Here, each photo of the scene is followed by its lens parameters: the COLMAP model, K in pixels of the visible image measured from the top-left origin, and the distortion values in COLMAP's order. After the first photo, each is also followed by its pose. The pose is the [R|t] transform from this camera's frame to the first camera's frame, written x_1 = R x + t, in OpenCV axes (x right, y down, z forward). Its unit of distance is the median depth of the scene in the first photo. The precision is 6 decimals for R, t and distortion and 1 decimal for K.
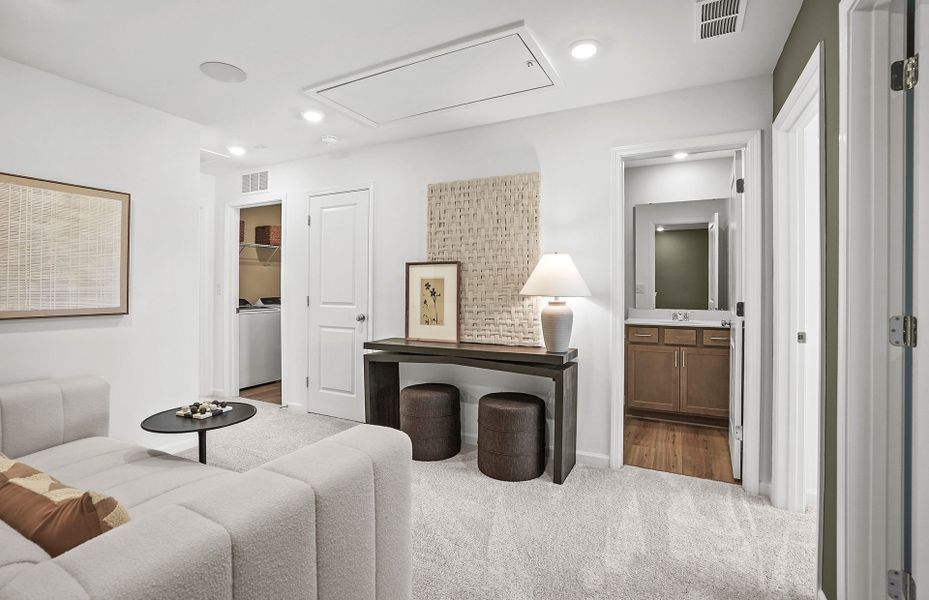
lens RADIAL K [[432.4, 0, 461.3], [0, 432.4, 288.6], [0, 0, 1]] dist [-0.048535, 0.021441]
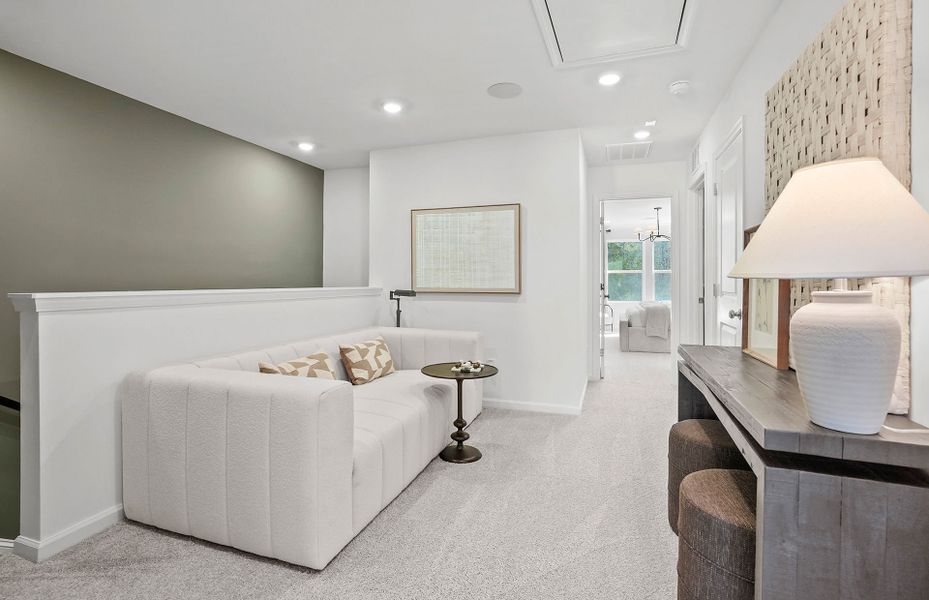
lens RADIAL K [[452.3, 0, 459.7], [0, 452.3, 282.3], [0, 0, 1]] dist [-0.014781, 0.002233]
pose [[0.128266, 0.004603, -0.991729, 0.615238], [-0.005325, 0.999978, 0.003952, 0.019849], [0.991725, 0.004774, 0.128288, 0.646953]]
